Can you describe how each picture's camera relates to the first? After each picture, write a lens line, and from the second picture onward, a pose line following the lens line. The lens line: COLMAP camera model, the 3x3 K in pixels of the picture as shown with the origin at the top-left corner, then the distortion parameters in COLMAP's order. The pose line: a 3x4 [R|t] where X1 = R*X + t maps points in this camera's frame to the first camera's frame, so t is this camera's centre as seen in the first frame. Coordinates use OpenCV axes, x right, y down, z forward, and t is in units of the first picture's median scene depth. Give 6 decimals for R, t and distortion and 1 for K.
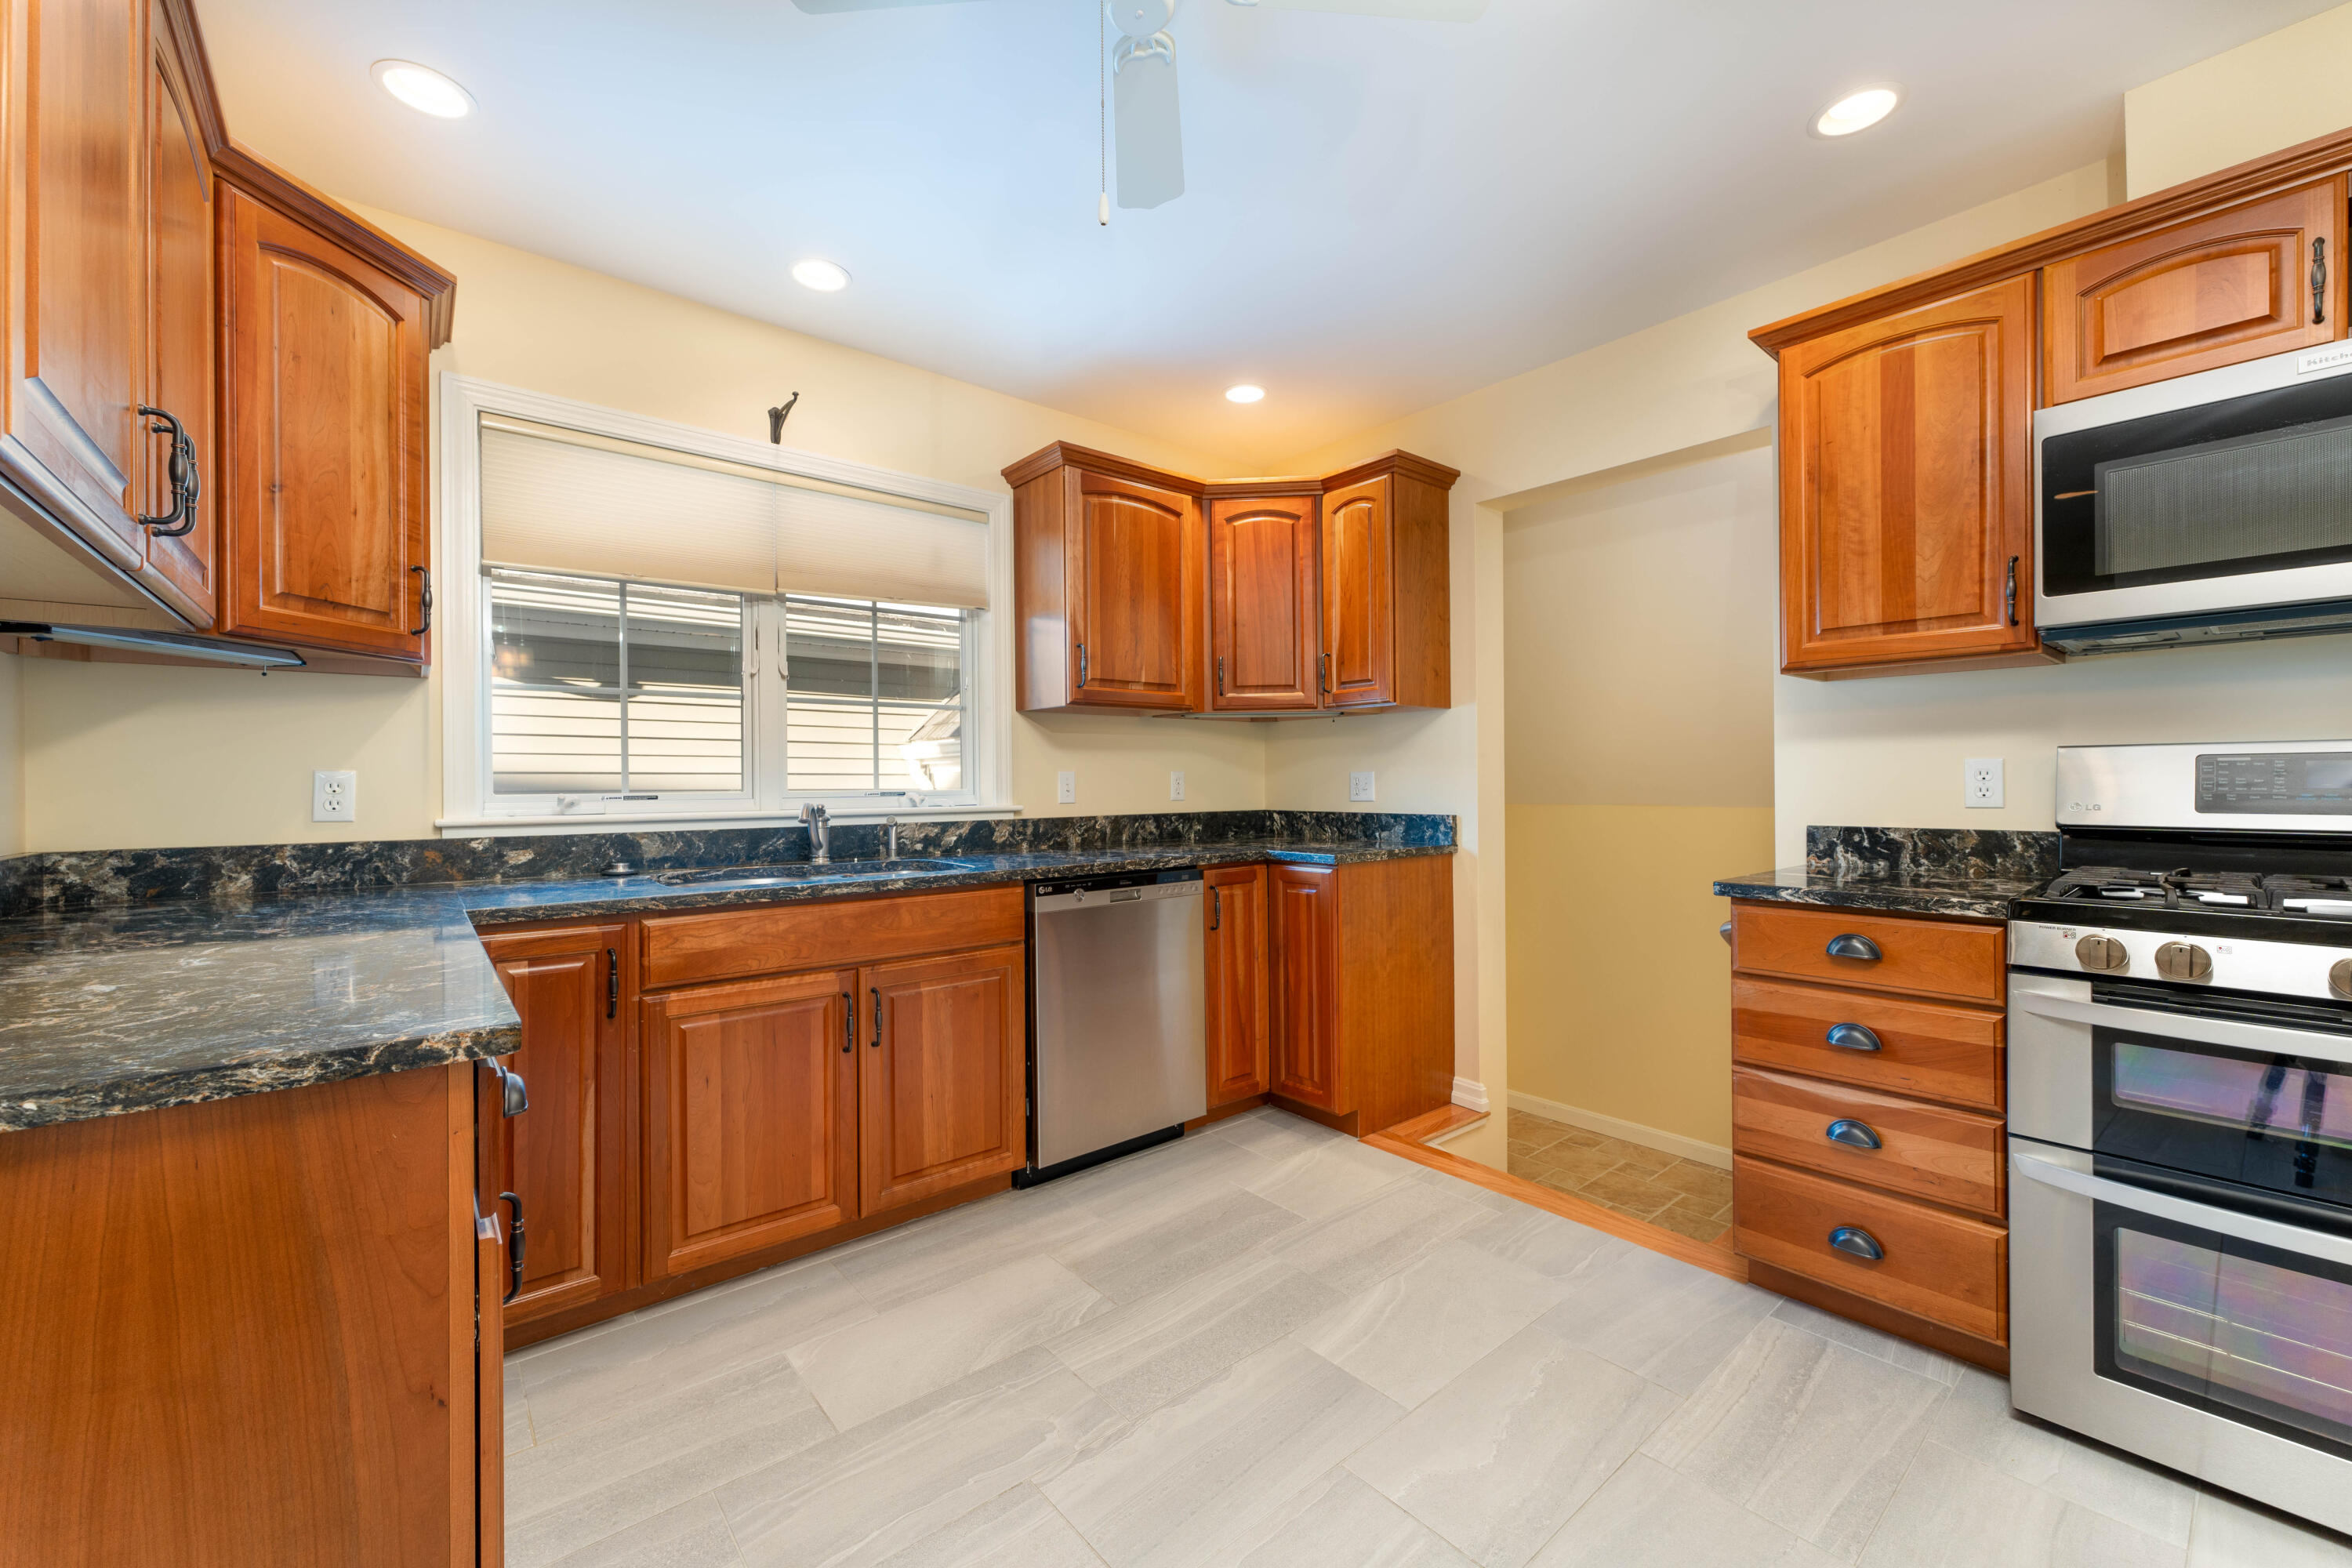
lens RADIAL K [[931.0, 0, 1171.0], [0, 931.0, 781.9], [0, 0, 1]] dist [0.000054, 0.000497]
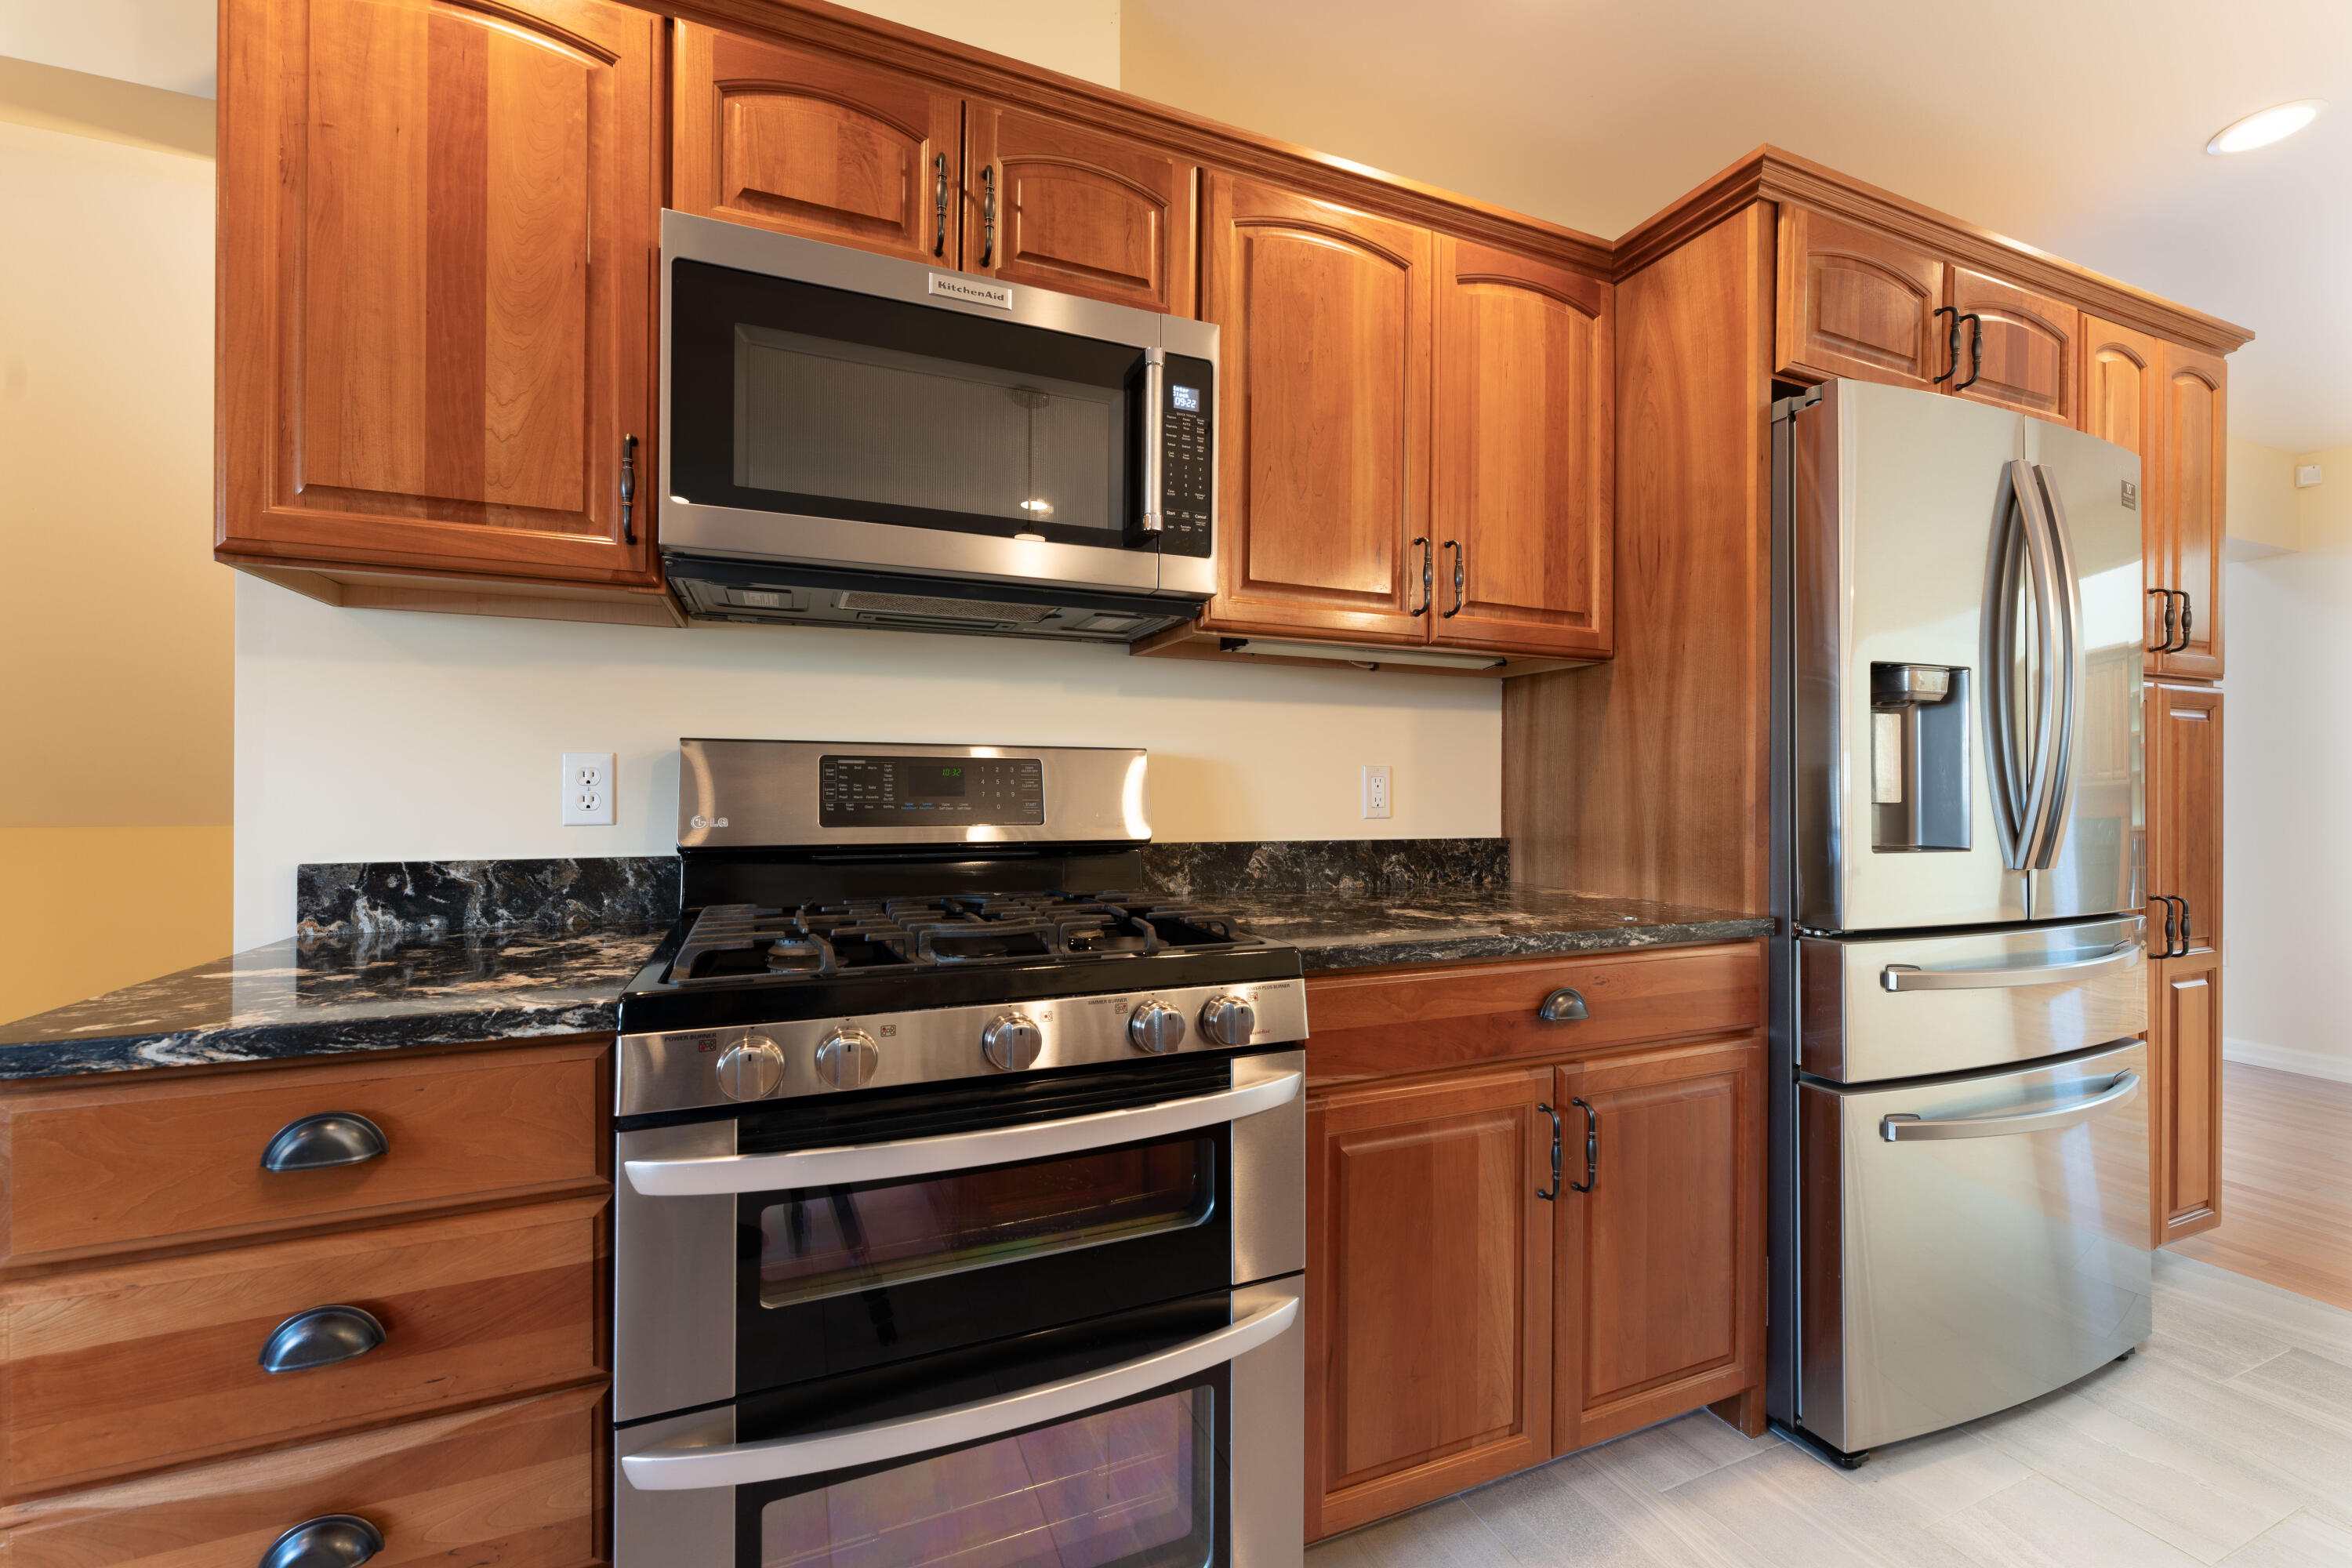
lens RADIAL K [[931.0, 0, 1167.5], [0, 931.0, 785.8], [0, 0, 1]] dist [0.000054, 0.000497]
pose [[0.301378, 0.008215, 0.953470, 0.357431], [-0.008606, 0.999946, -0.005895, -0.000125], [-0.953466, -0.006429, 0.301432, 0.398169]]
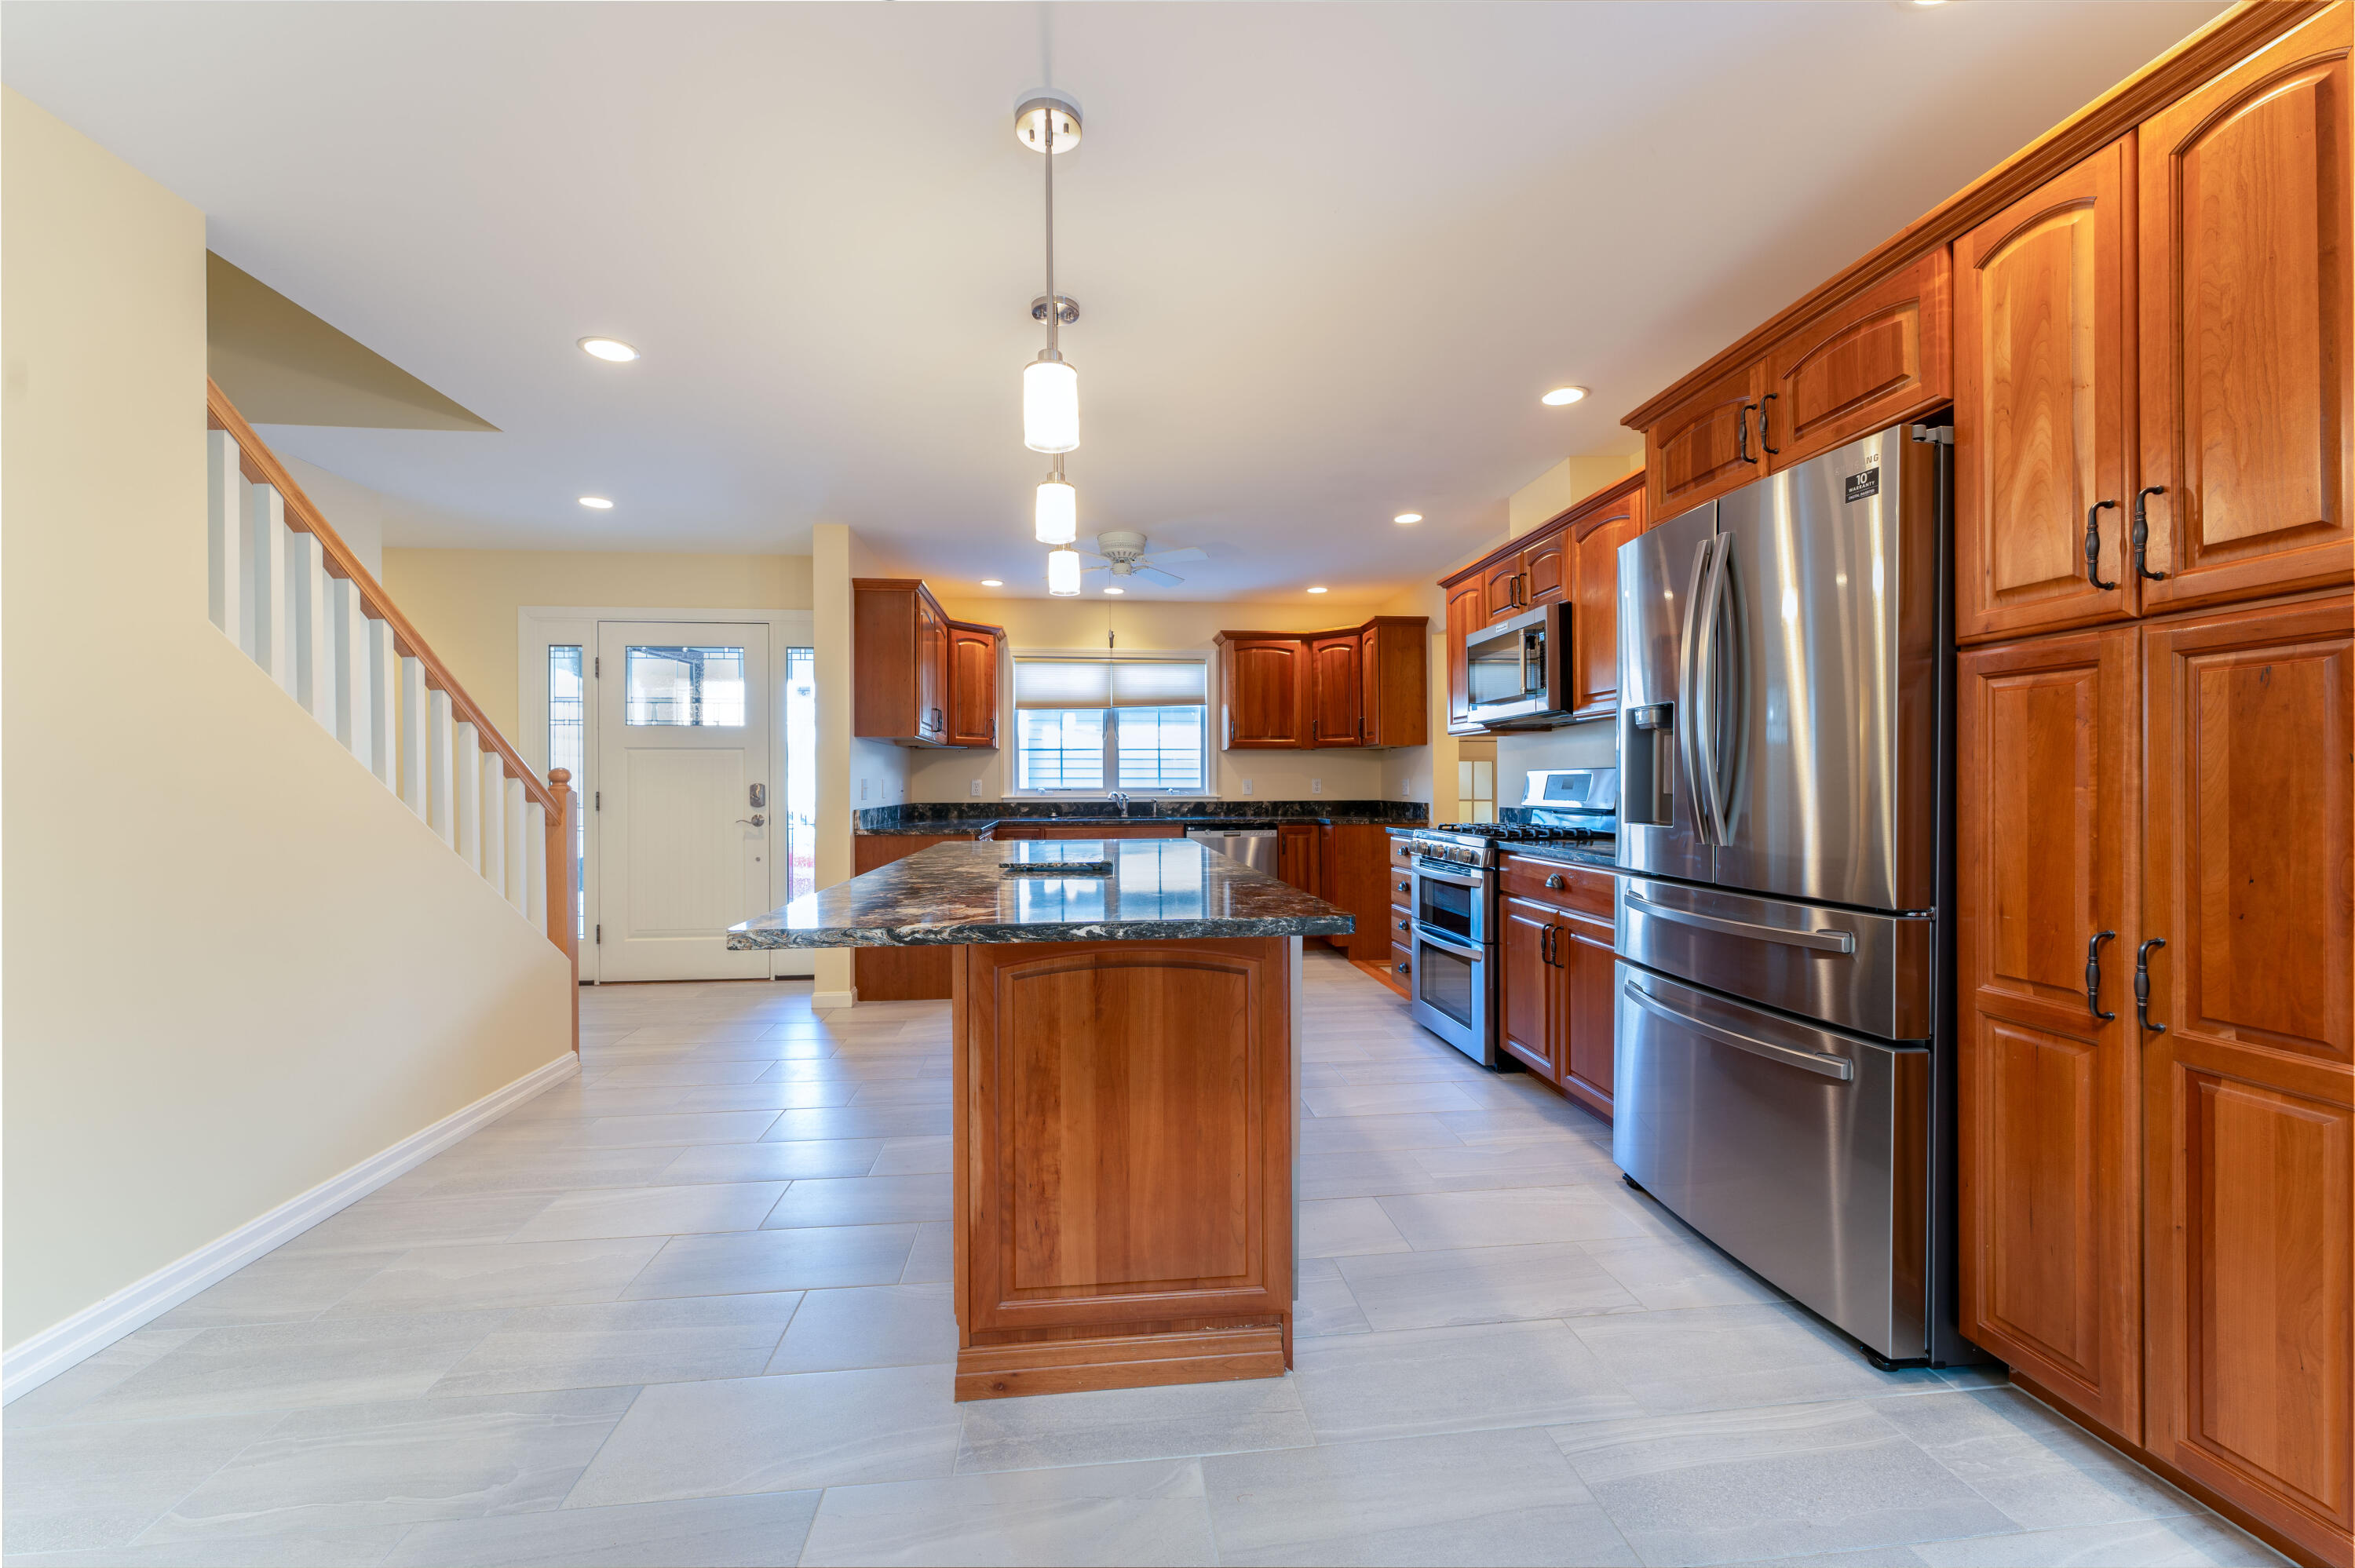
lens RADIAL K [[932.1, 0, 1175.8], [0, 932.1, 788.9], [0, 0, 1]] dist [0.000054, 0.000497]
pose [[0.830619, 0.006029, -0.556808, 1.365917], [-0.001966, 0.999967, 0.007896, -0.007417], [0.556837, -0.005464, 0.830604, -1.201346]]
